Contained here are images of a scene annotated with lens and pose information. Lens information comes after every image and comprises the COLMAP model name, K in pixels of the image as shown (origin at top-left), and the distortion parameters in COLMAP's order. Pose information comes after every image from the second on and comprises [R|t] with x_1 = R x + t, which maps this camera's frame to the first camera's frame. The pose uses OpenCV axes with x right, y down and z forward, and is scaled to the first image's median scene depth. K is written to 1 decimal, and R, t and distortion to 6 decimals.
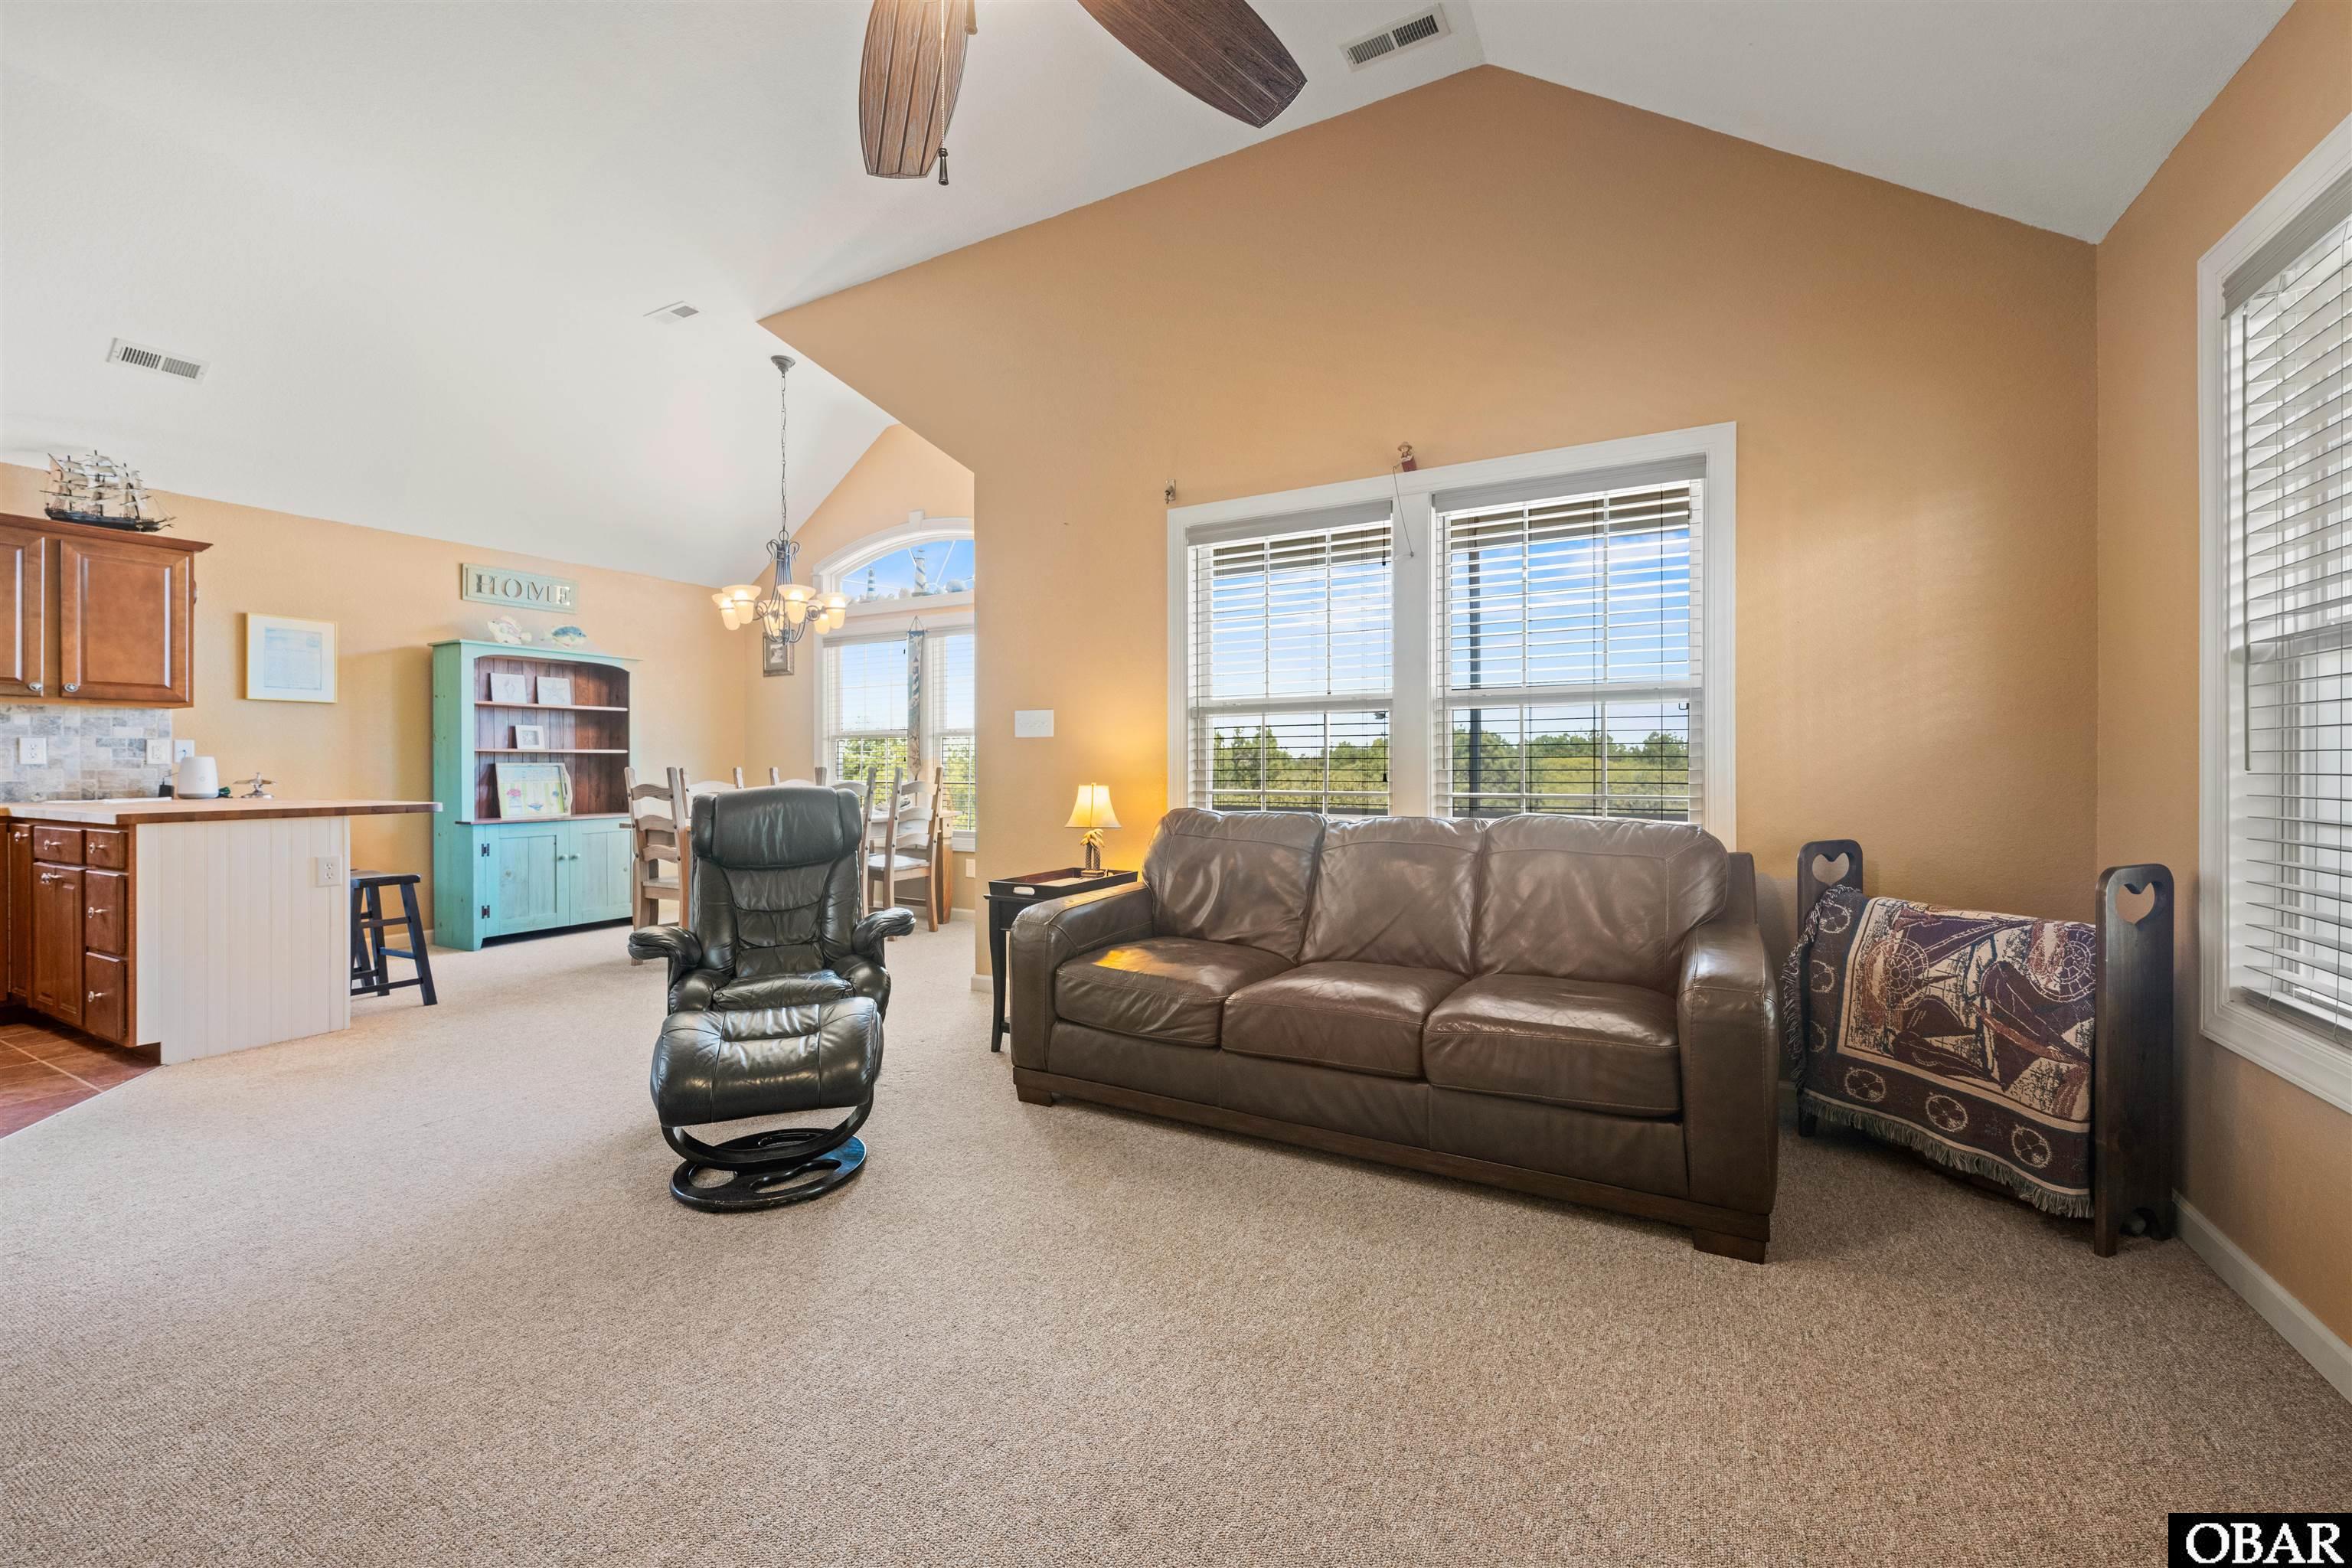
lens RADIAL K [[947.4, 0, 1188.1], [0, 947.4, 766.0], [0, 0, 1]] dist [-0.000002, -0.000027]
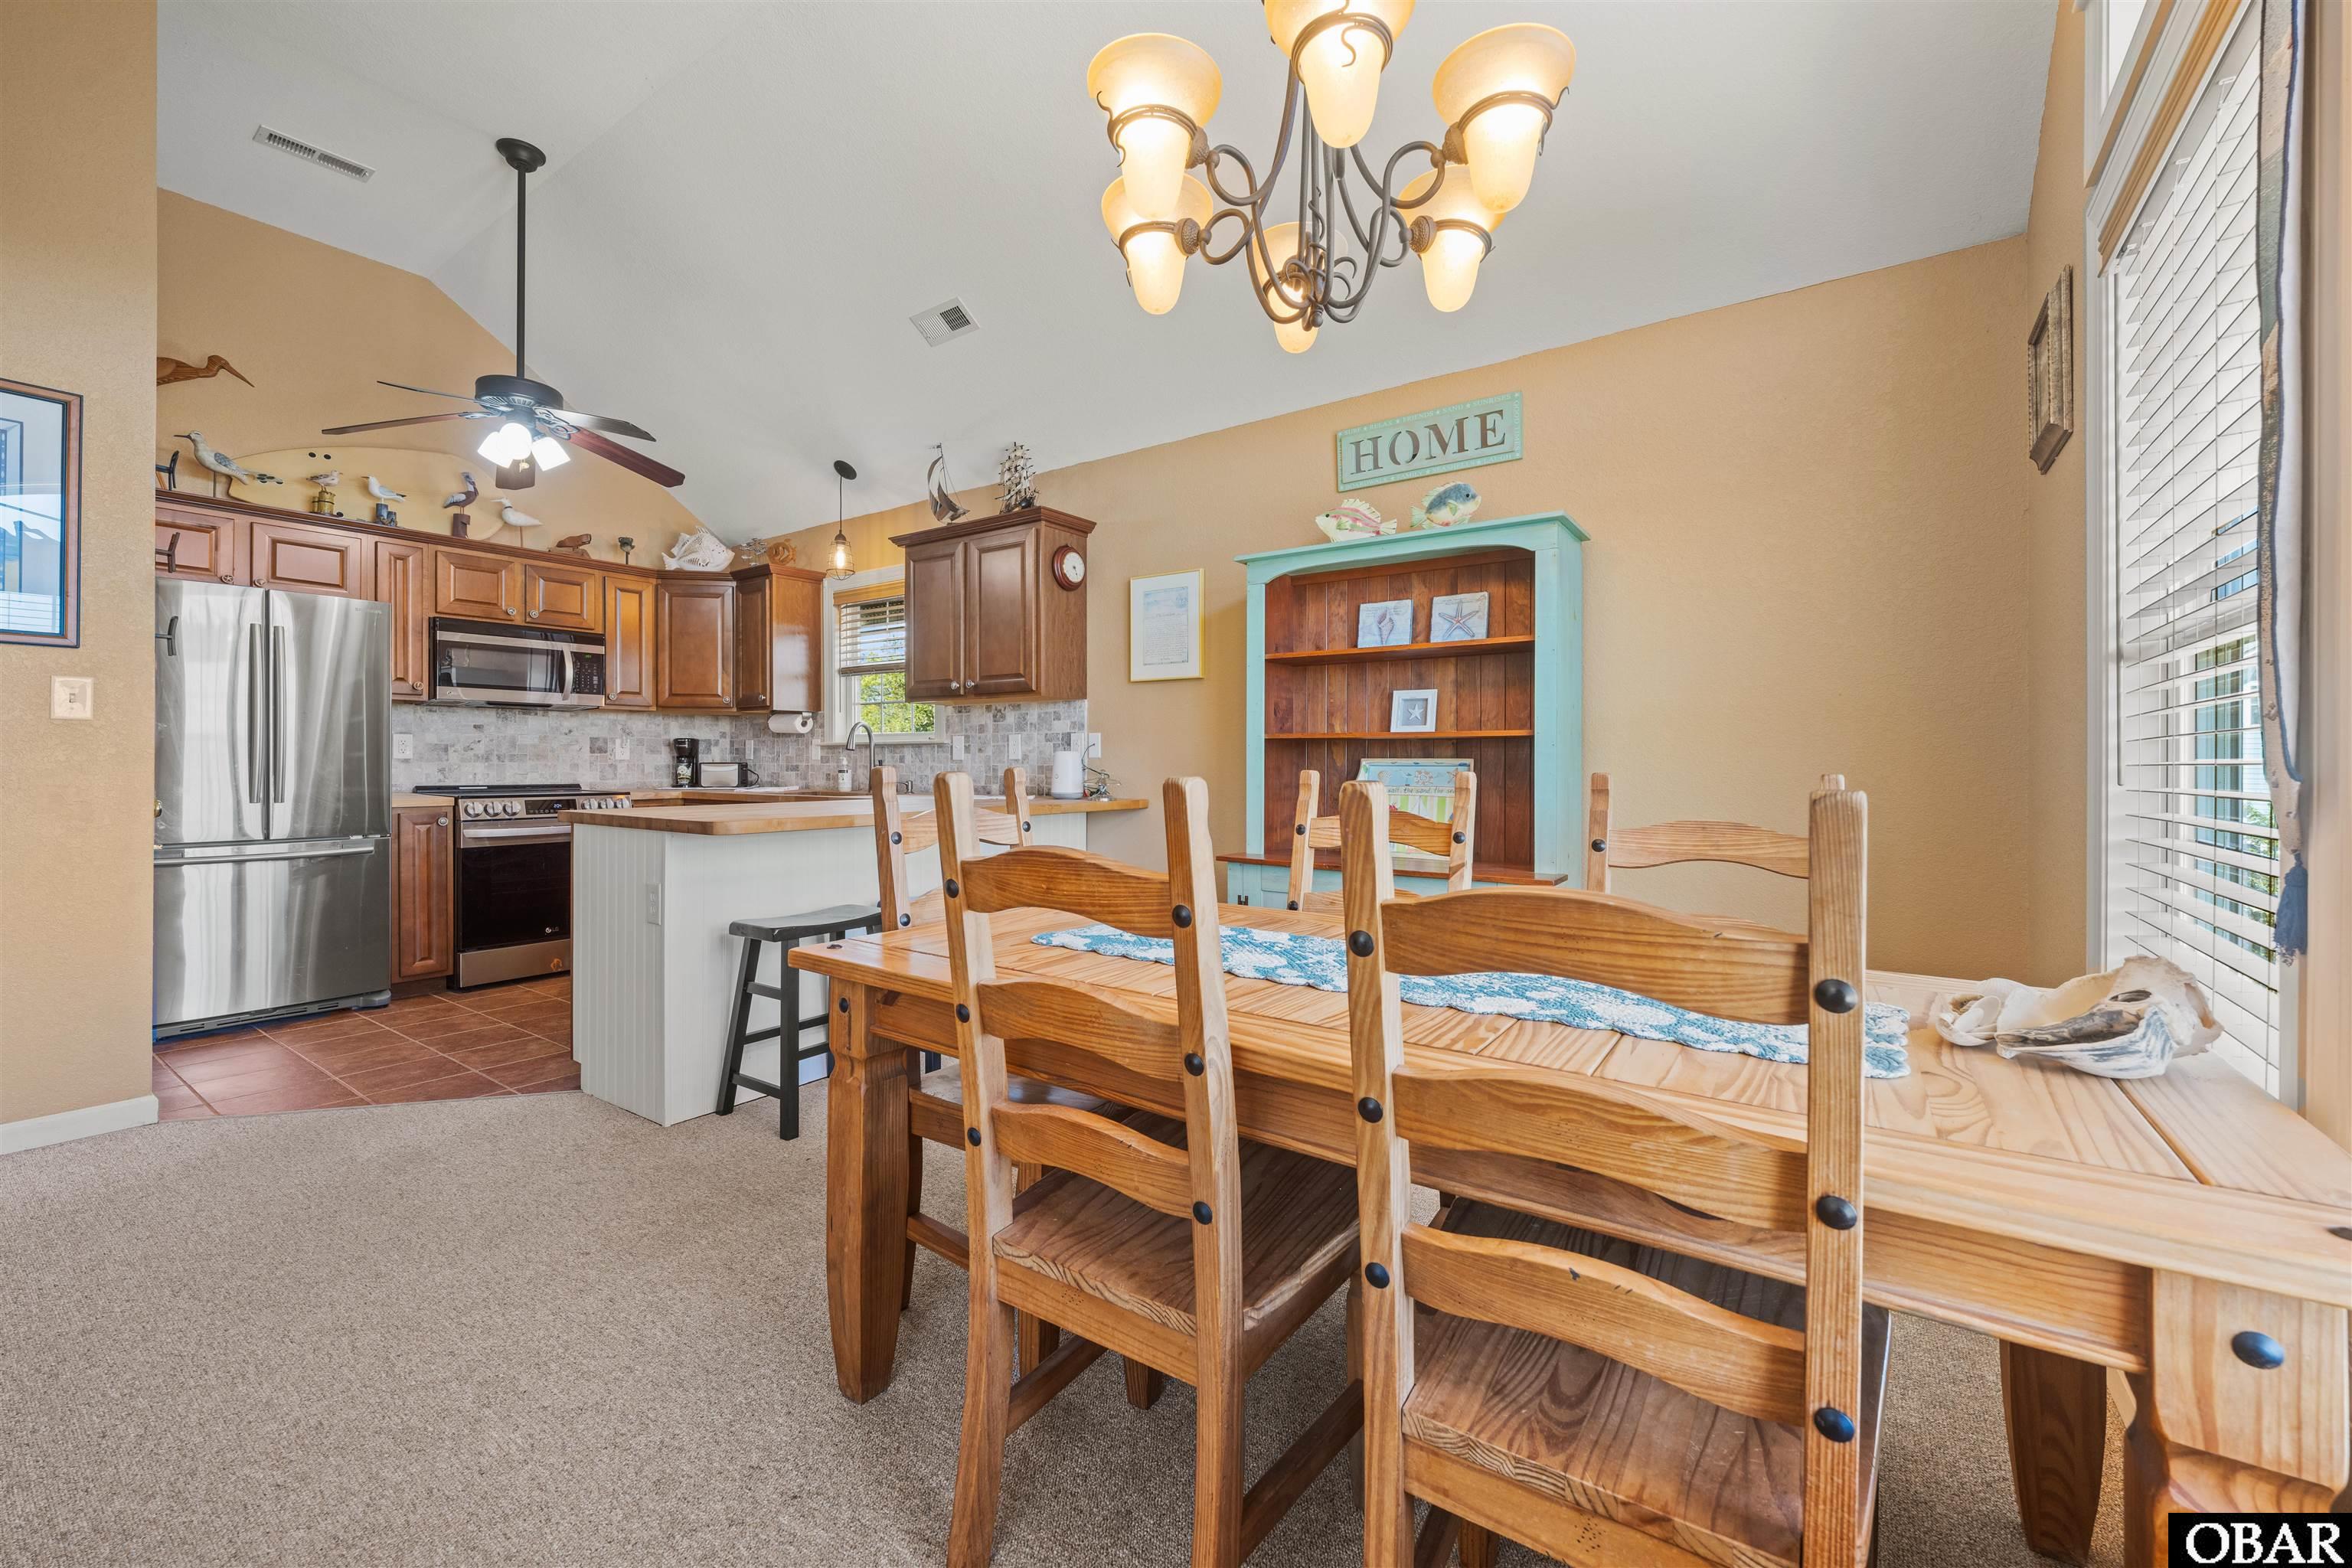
lens RADIAL K [[939.9, 0, 1179.1], [0, 939.9, 766.3], [0, 0, 1]] dist [-0.001307, -0.000419]
pose [[-0.117698, 0.006433, -0.993029, -0.151155], [-0.005289, 0.999961, 0.007105, -0.001959], [0.993035, 0.006089, -0.117660, 0.967064]]
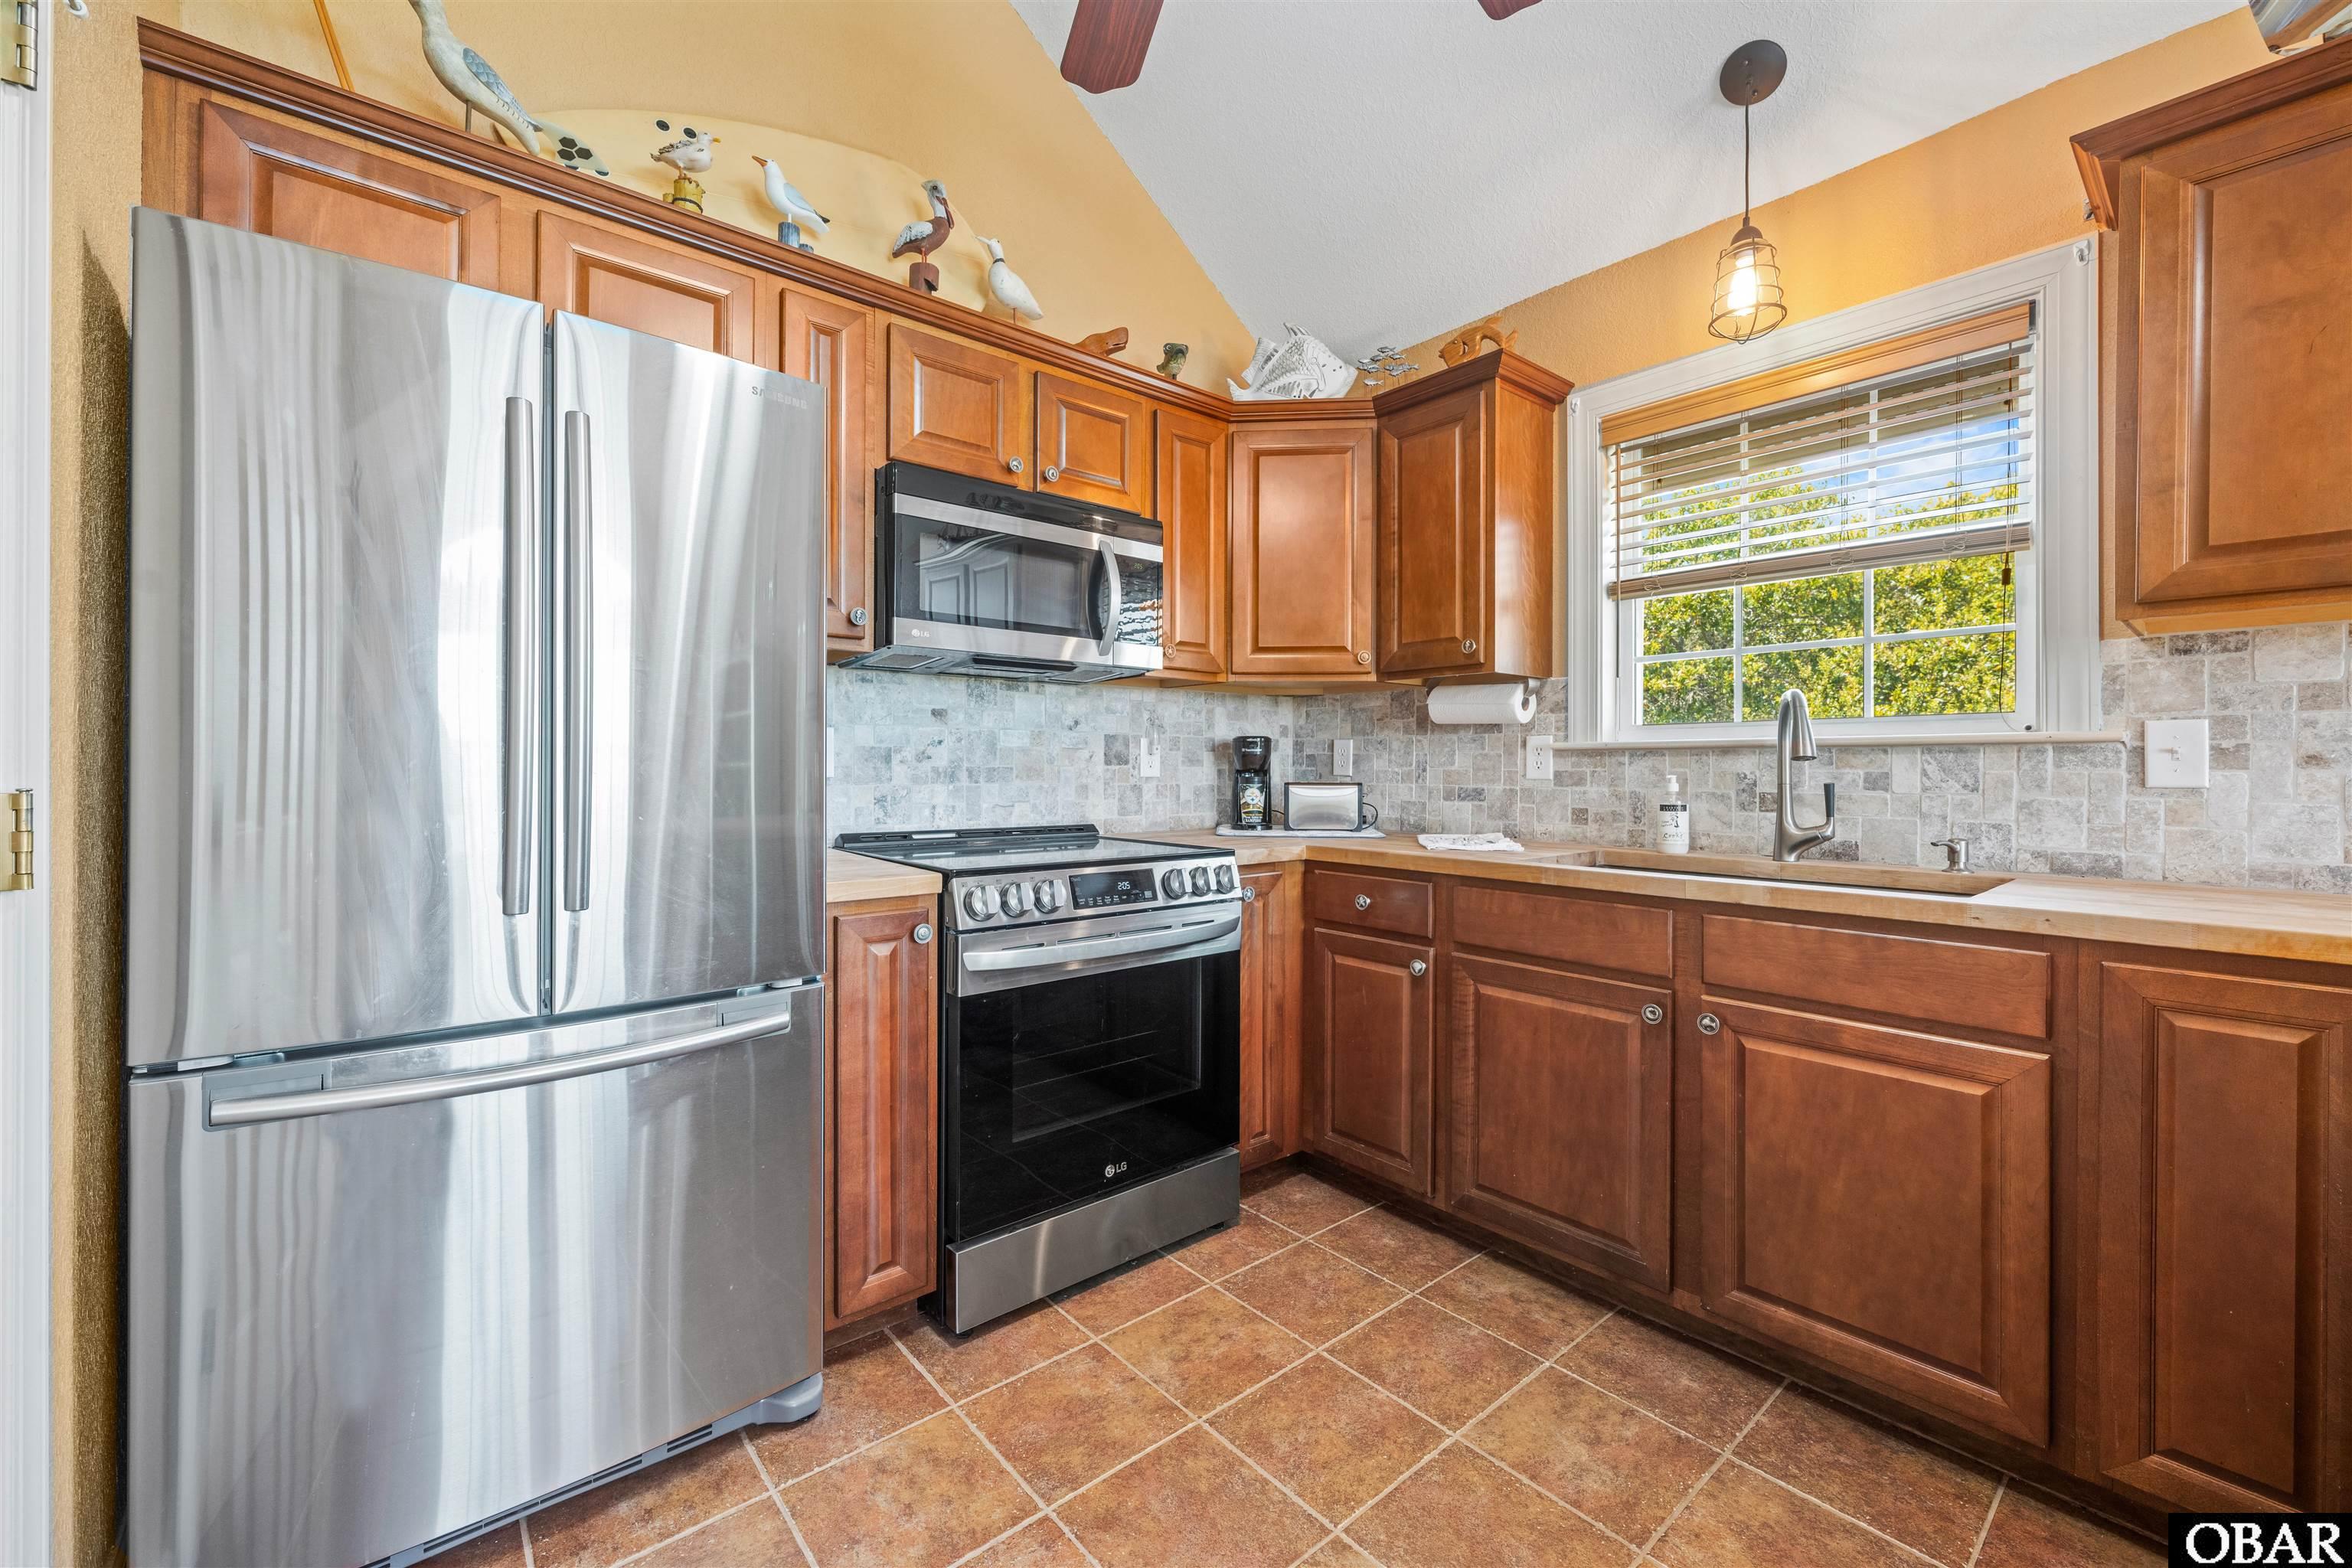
lens RADIAL K [[939.9, 0, 1173.5], [0, 939.9, 773.1], [0, 0, 1]] dist [-0.001668, -0.000061]
pose [[-0.366186, 0.006629, -0.930518, -0.555557], [-0.006628, 0.999931, 0.009731, -0.005806], [0.930518, 0.009731, -0.366116, 0.500245]]
